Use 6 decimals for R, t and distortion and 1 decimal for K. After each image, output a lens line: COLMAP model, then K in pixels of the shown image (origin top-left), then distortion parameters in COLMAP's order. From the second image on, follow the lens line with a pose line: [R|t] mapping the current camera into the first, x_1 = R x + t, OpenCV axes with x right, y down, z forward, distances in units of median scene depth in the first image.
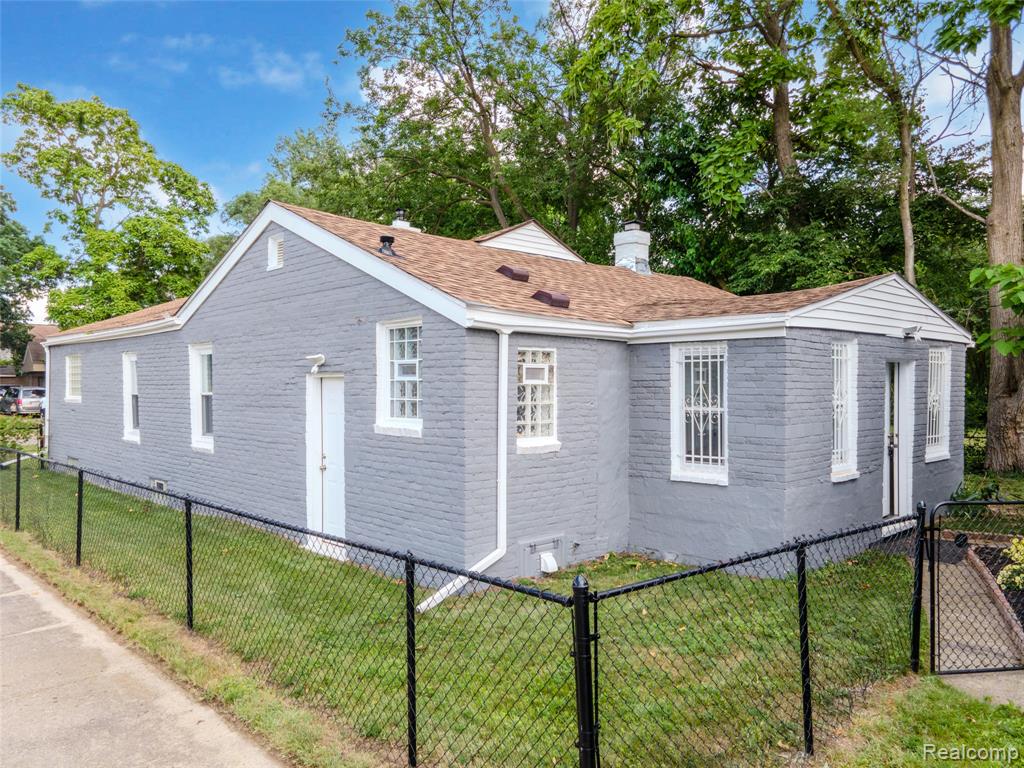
lens RADIAL K [[748.7, 0, 512.8], [0, 748.7, 387.7], [0, 0, 1]] dist [0.017683, 0.030784]
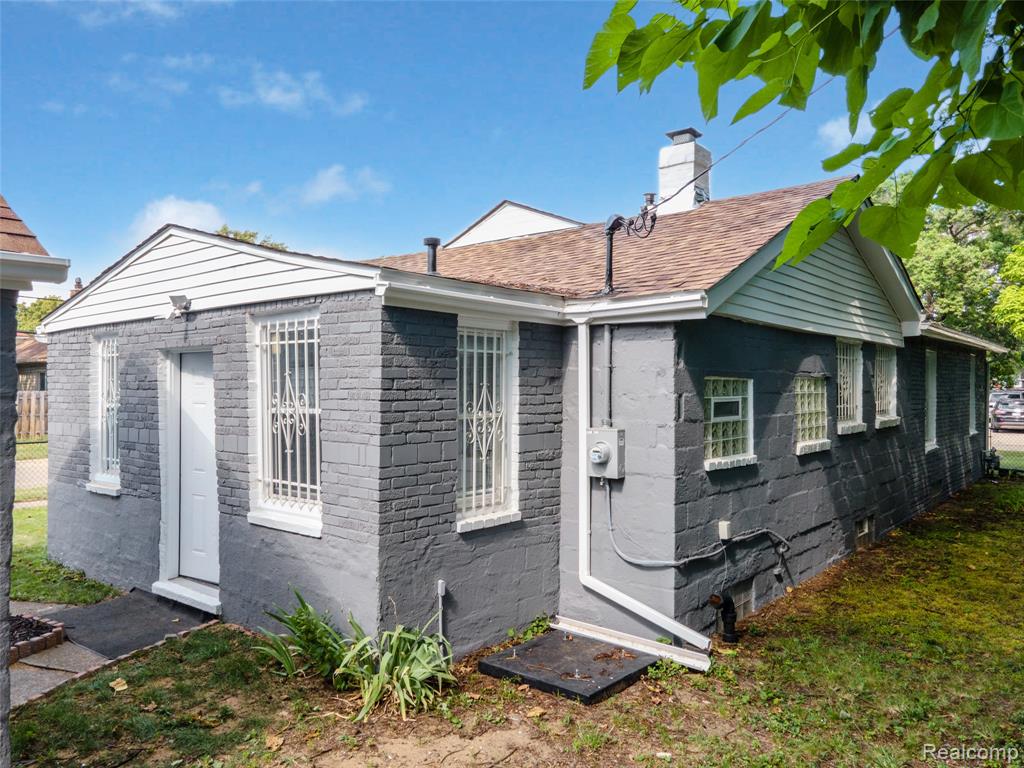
lens RADIAL K [[748.7, 0, 511.6], [0, 748.7, 384.2], [0, 0, 1]] dist [0.017683, 0.030784]
pose [[0.104736, 0.000789, -0.994500, 0.926484], [0.002693, 0.999996, 0.001077, 0.001571], [0.994496, -0.002791, 0.104733, 1.092103]]
